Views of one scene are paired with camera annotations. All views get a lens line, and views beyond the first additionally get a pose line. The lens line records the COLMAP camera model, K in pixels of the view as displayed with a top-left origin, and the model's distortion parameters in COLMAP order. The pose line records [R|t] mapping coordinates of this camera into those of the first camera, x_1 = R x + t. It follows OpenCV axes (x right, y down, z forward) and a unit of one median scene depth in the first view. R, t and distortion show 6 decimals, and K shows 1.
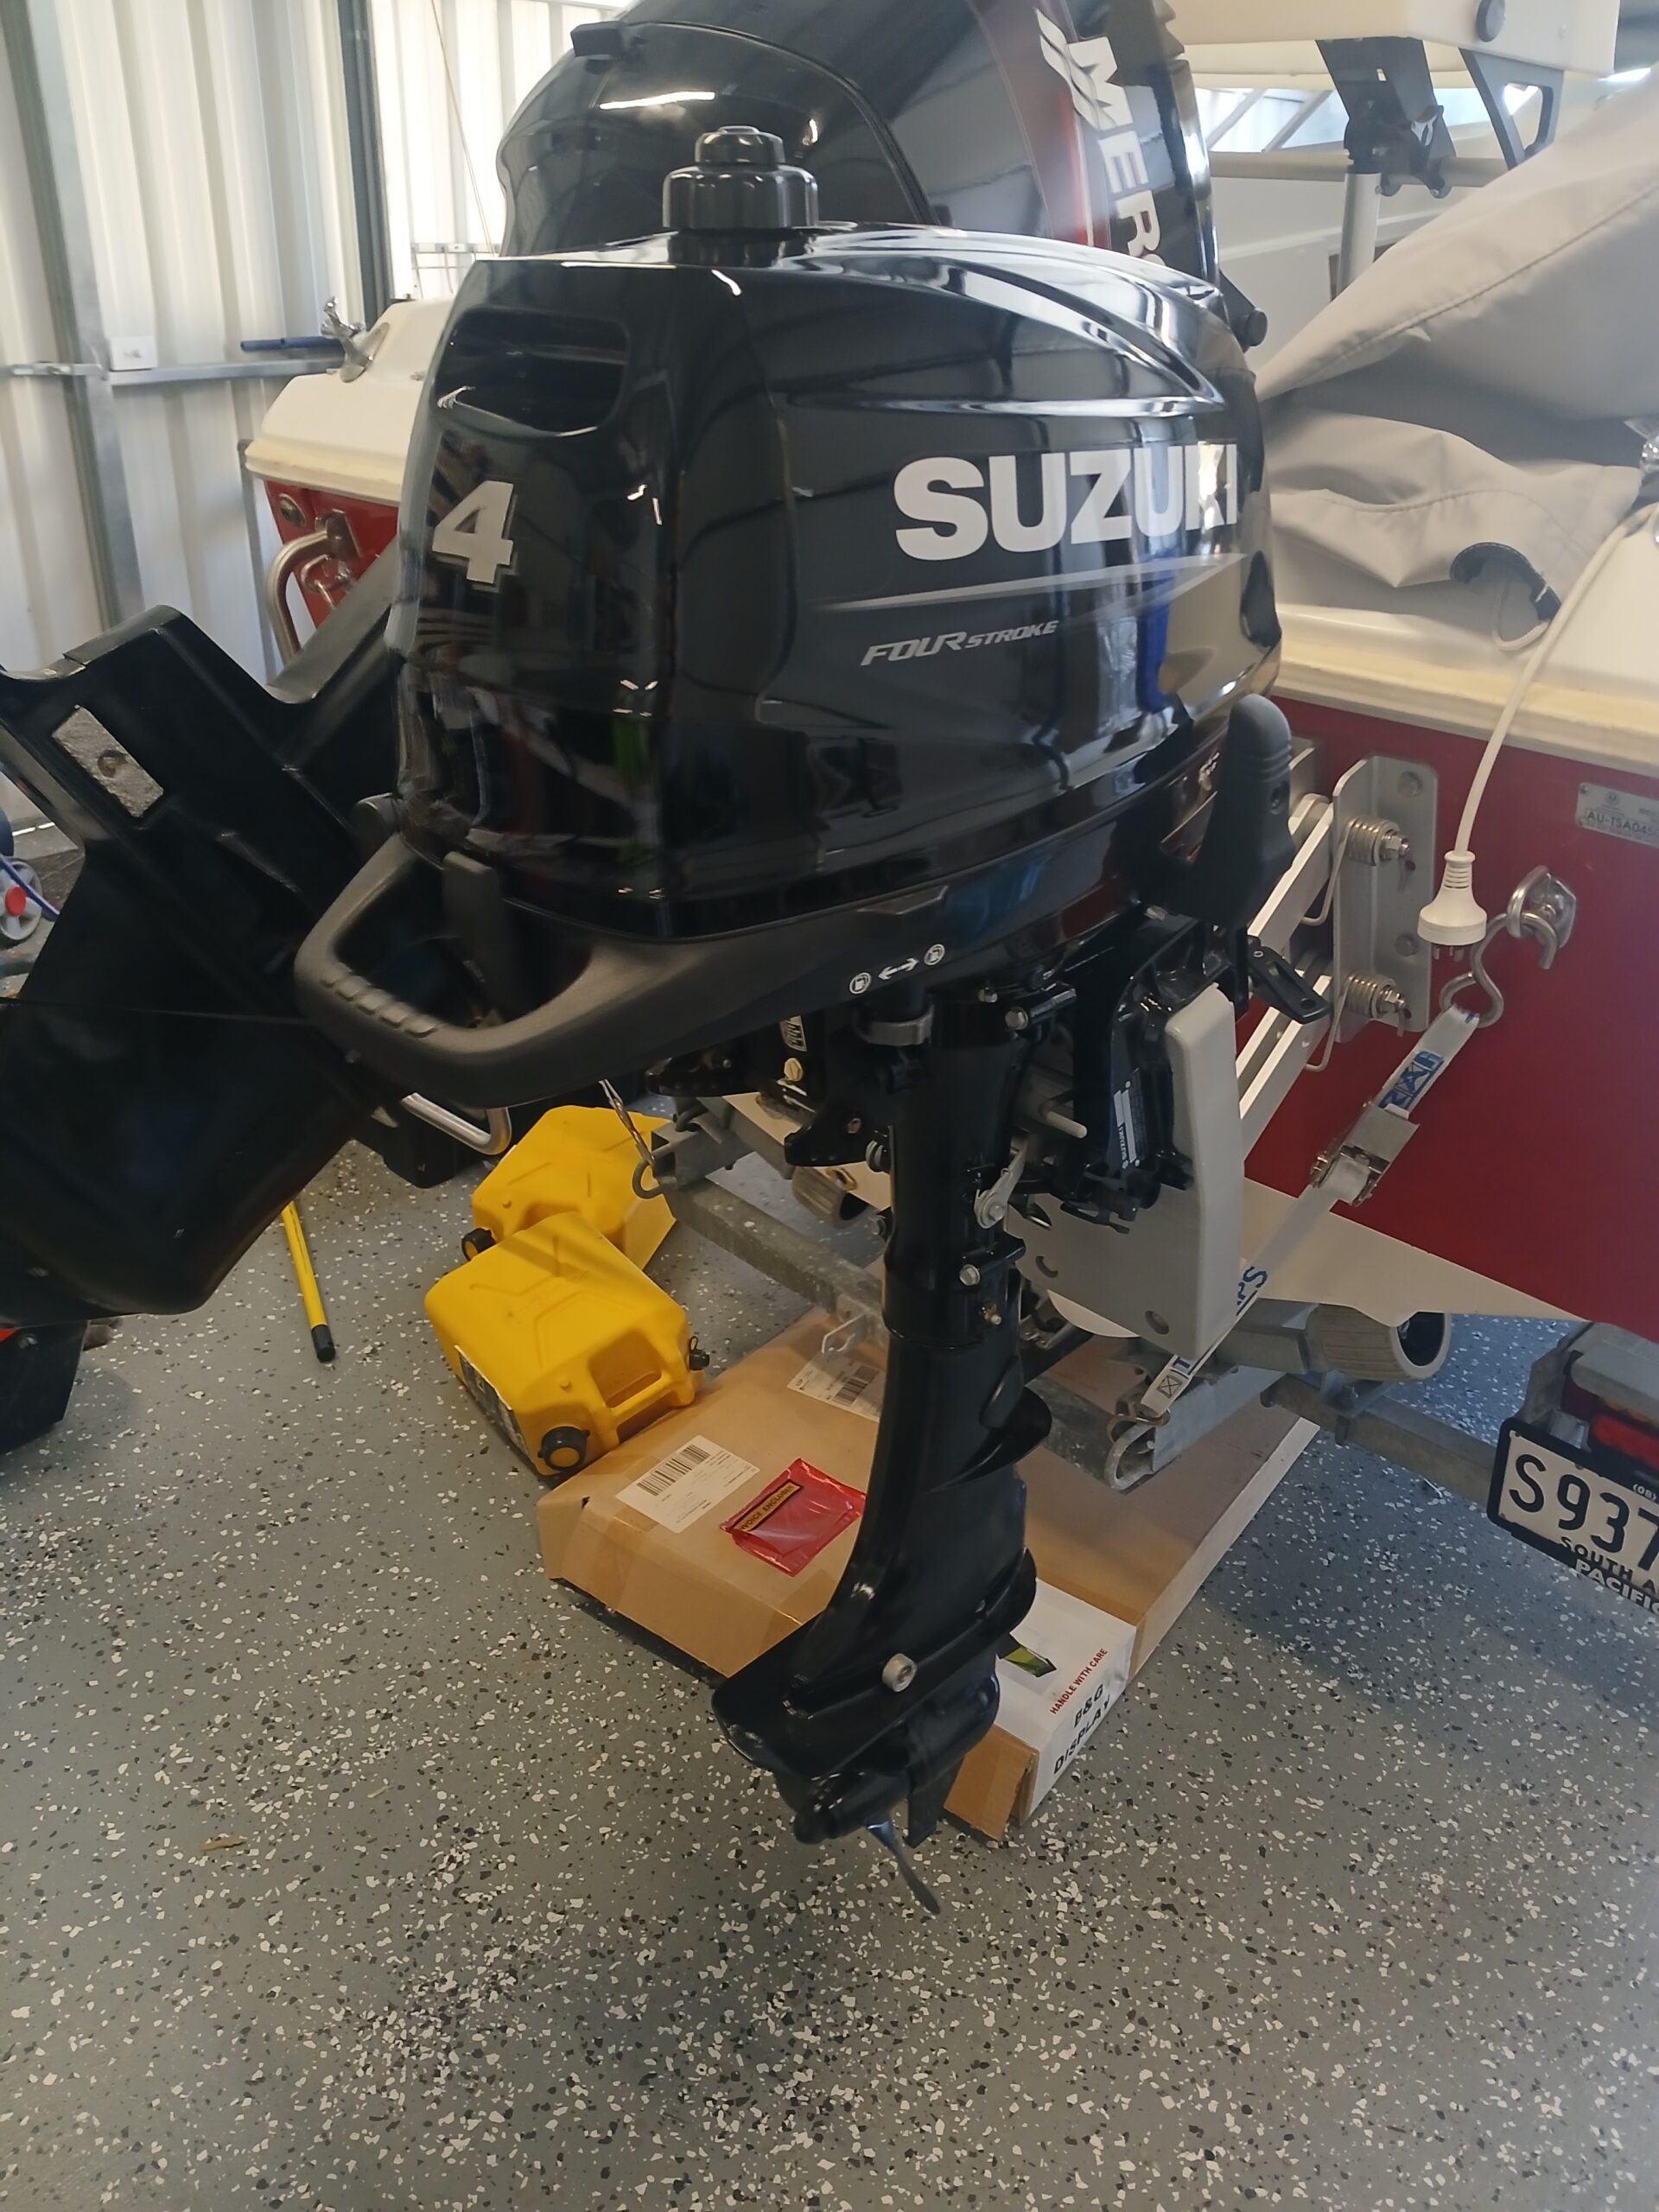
lens RADIAL K [[1747.3, 0, 817.8], [0, 1747.3, 1103.4], [0, 0, 1]] dist [0.009629, -0.063699]
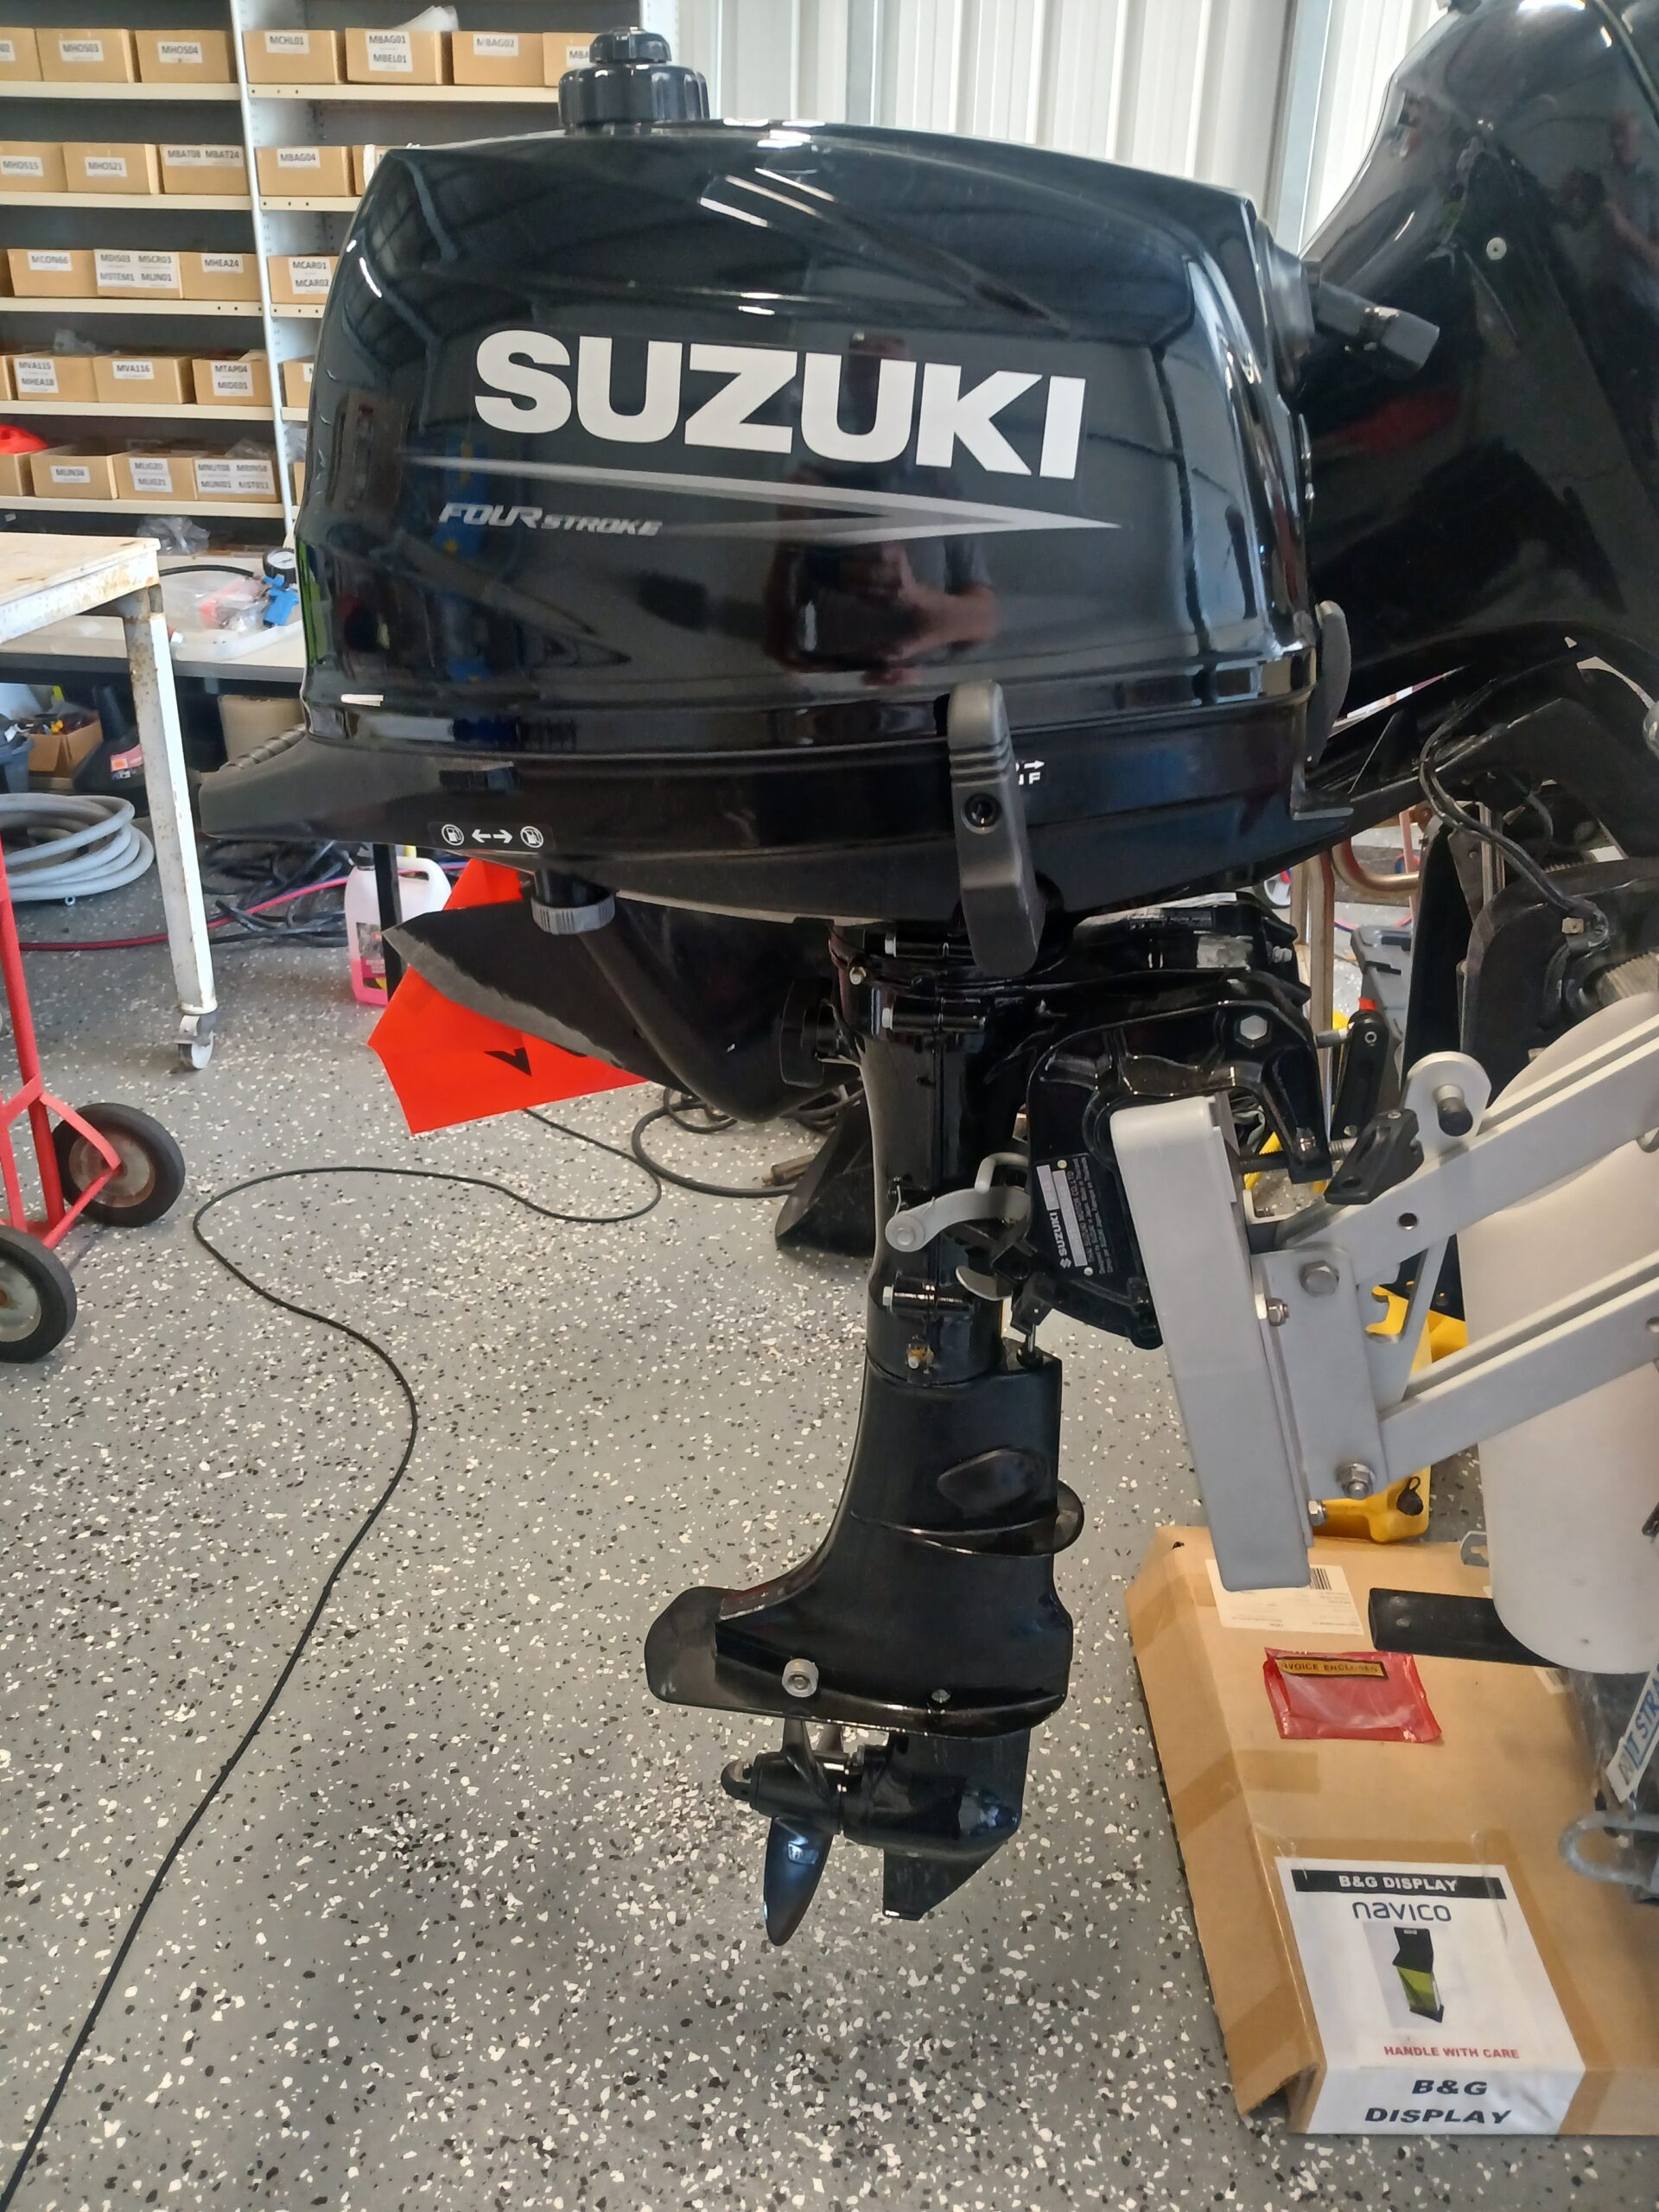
lens RADIAL K [[1747.3, 0, 825.3], [0, 1747.3, 1102.9], [0, 0, 1]] dist [0.009629, -0.063699]
pose [[0.591823, 0.369363, -0.716461, 0.413774], [-0.387100, 0.909868, 0.149312, -0.070518], [0.707036, 0.188976, 0.681461, 0.202577]]
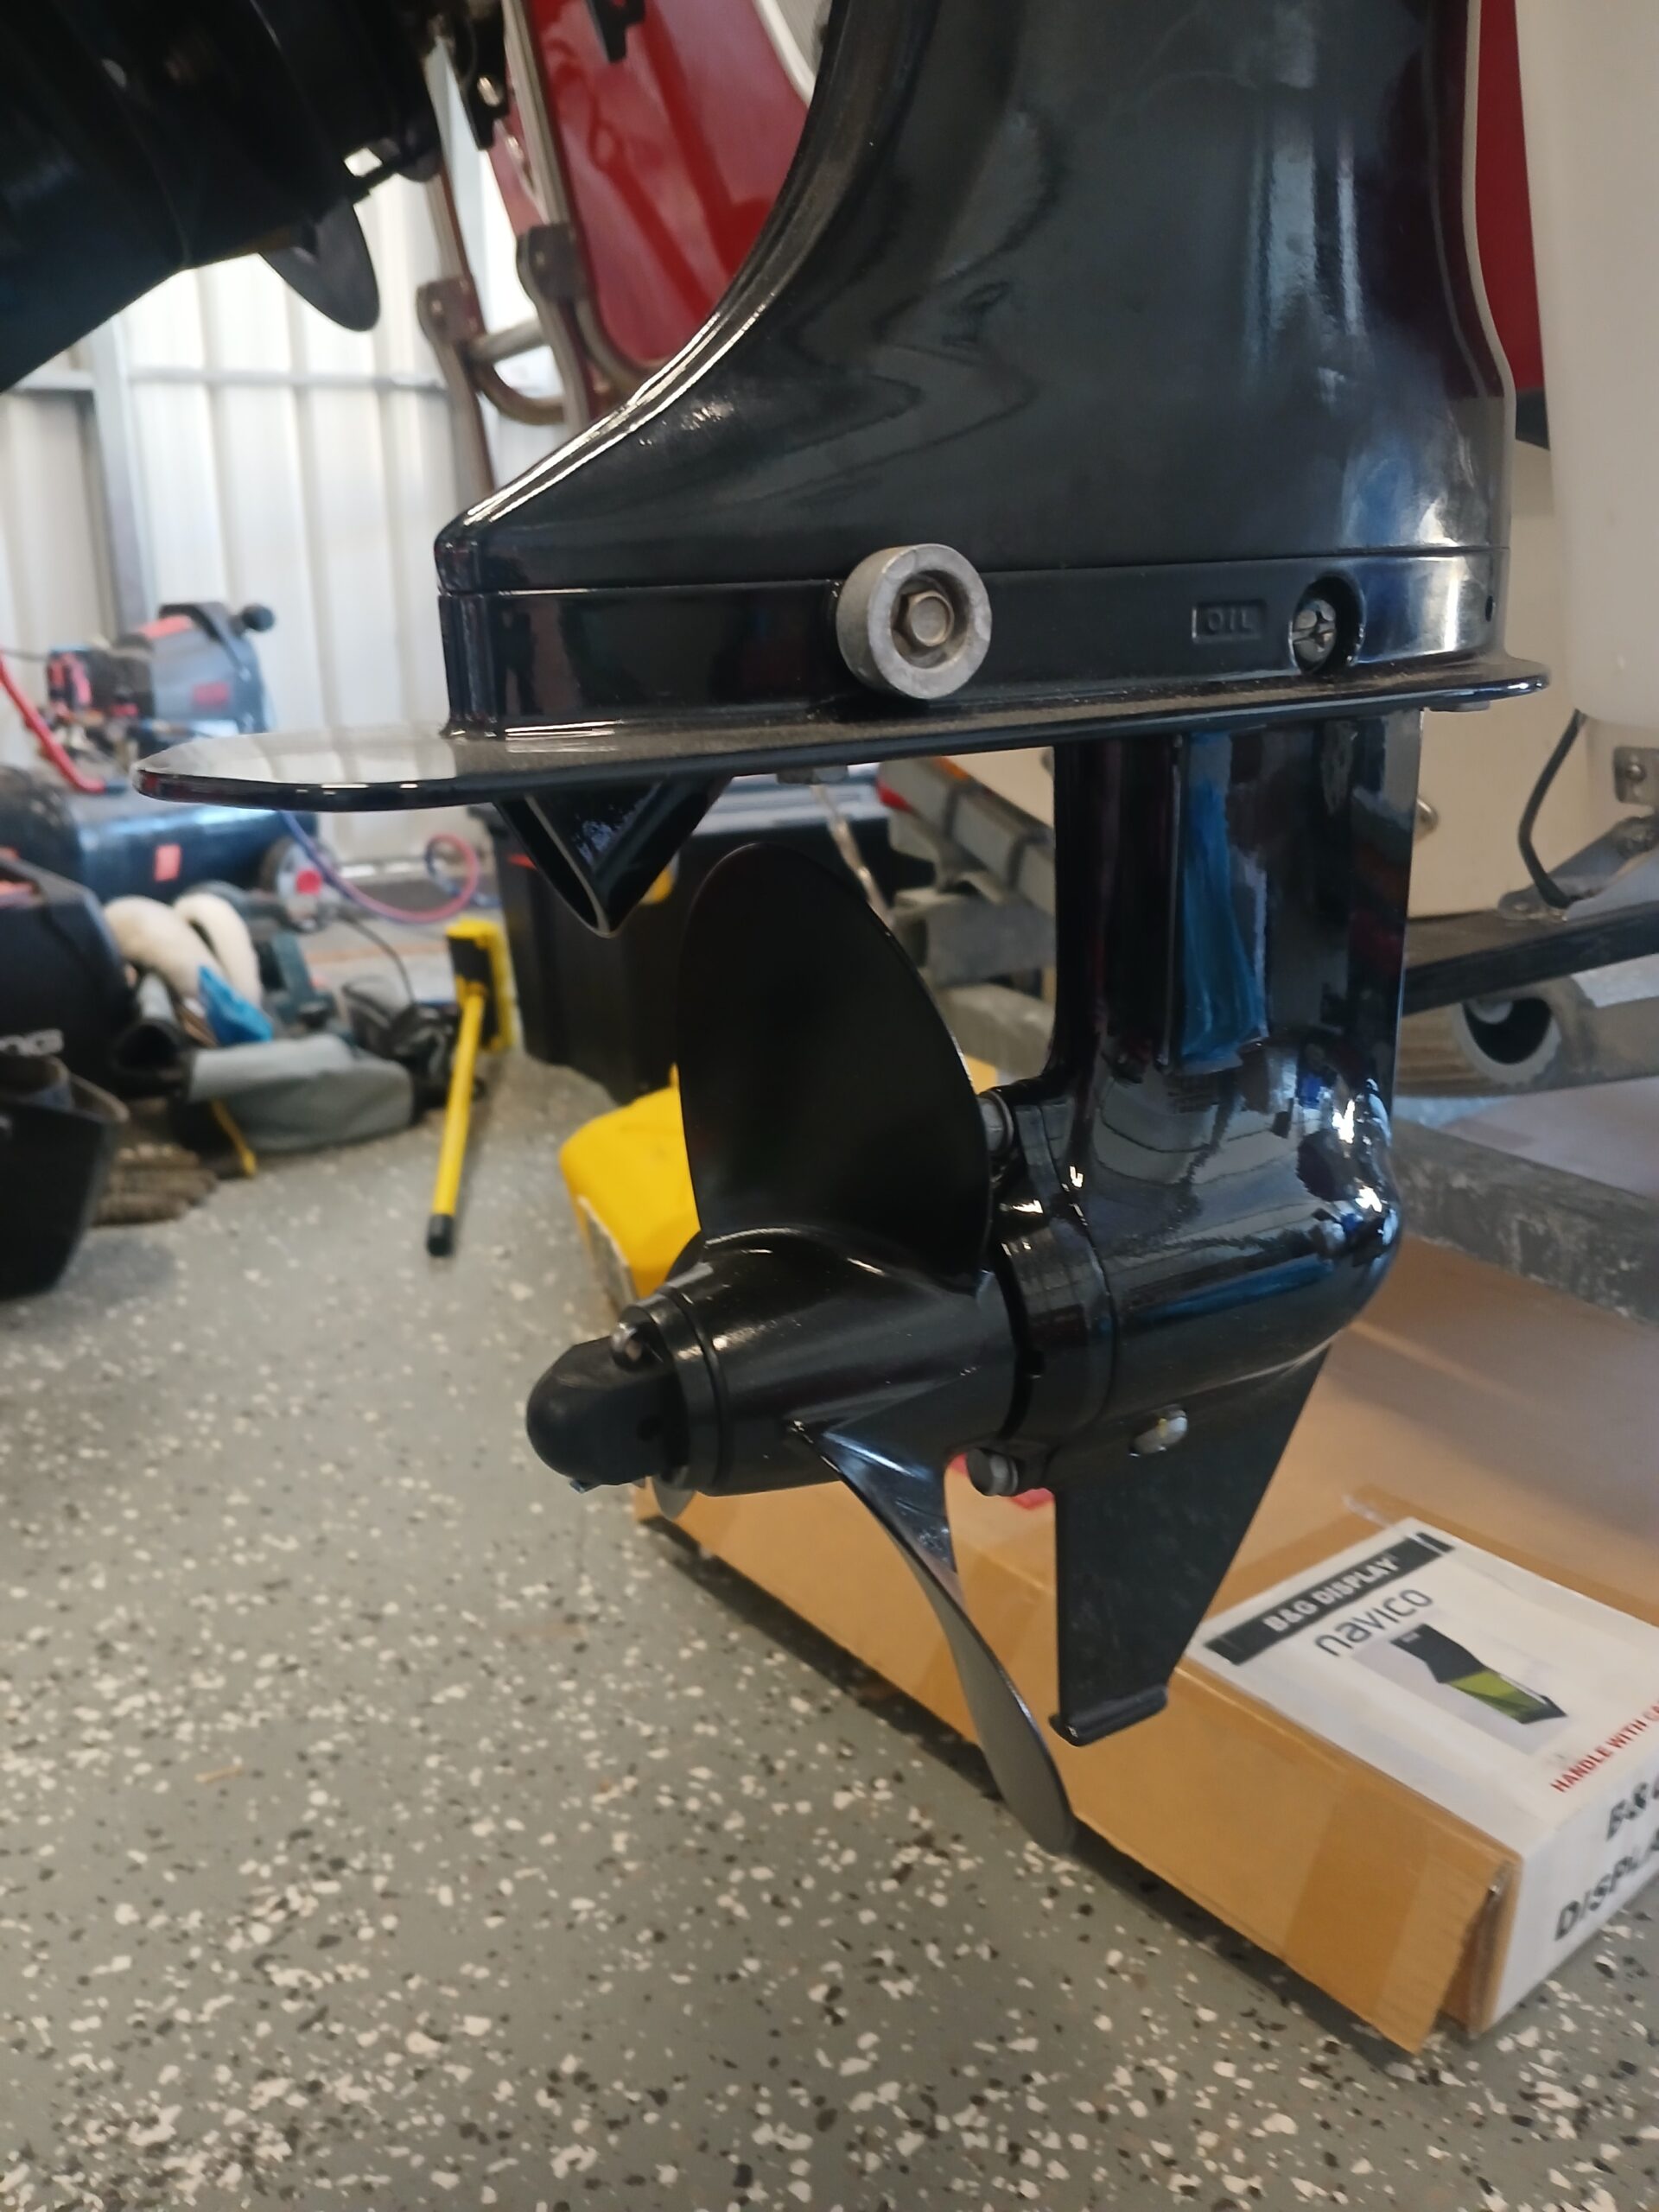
lens RADIAL K [[1747.3, 0, 811.1], [0, 1747.3, 1125.6], [0, 0, 1]] dist [0.009629, -0.063699]
pose [[0.963257, 0.041399, -0.265370, 0.065546], [-0.090213, 0.980516, -0.174498, 0.292629], [0.252976, 0.192026, 0.948224, 0.526552]]
